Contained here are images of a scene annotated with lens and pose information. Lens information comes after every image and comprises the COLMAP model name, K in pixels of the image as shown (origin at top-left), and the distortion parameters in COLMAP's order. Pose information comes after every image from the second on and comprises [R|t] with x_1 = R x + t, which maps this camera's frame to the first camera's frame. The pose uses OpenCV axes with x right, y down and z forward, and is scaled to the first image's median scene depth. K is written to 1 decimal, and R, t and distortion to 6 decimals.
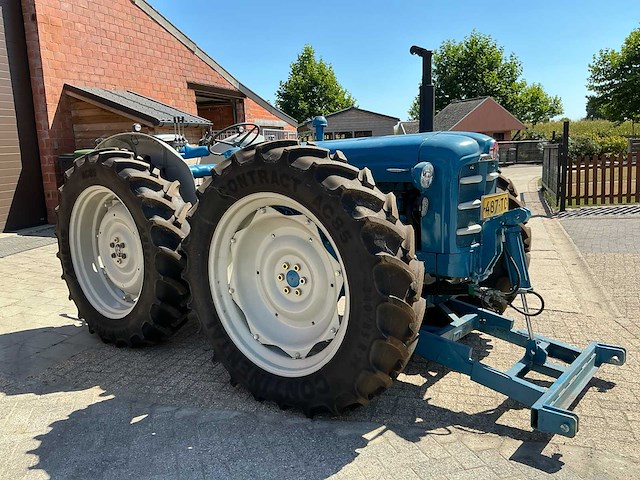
lens RADIAL K [[538.1, 0, 321.0], [0, 538.1, 244.9], [0, 0, 1]] dist [0.081494, -0.170918]
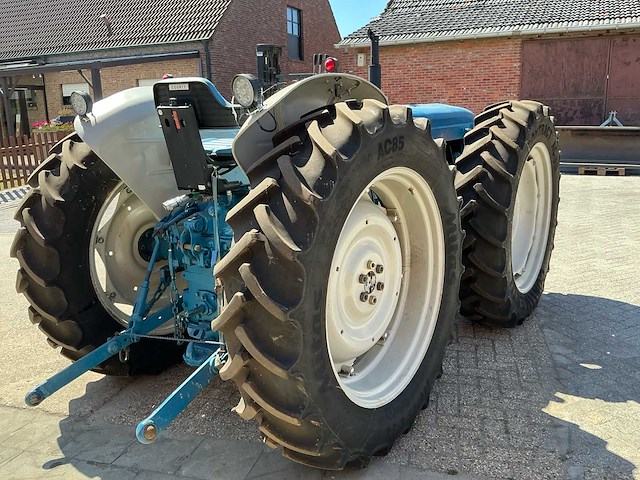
lens RADIAL K [[538.1, 0, 320.4], [0, 538.1, 240.2], [0, 0, 1]] dist [0.081494, -0.170918]
pose [[-0.044856, -0.183180, 0.982056, -0.955348], [0.203735, 0.960707, 0.188503, -0.155056], [-0.977998, 0.208534, -0.005773, 1.089575]]
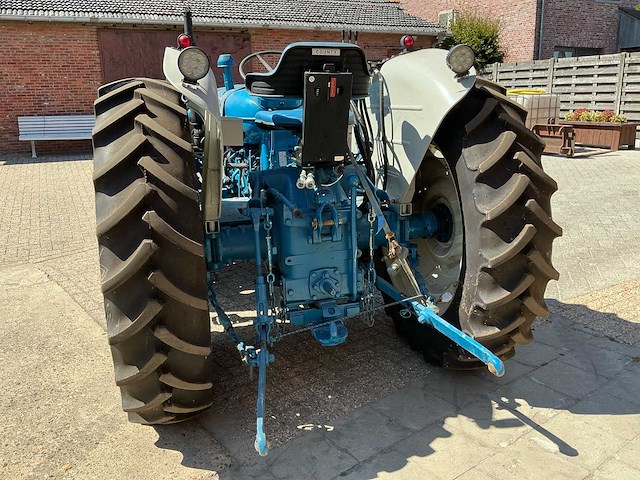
lens RADIAL K [[538.1, 0, 317.0], [0, 538.1, 241.1], [0, 0, 1]] dist [0.081494, -0.170918]
pose [[-0.807705, -0.095436, 0.581812, -0.676300], [0.158756, 0.915161, 0.370510, -0.263761], [-0.567811, 0.391629, -0.724029, 1.678072]]
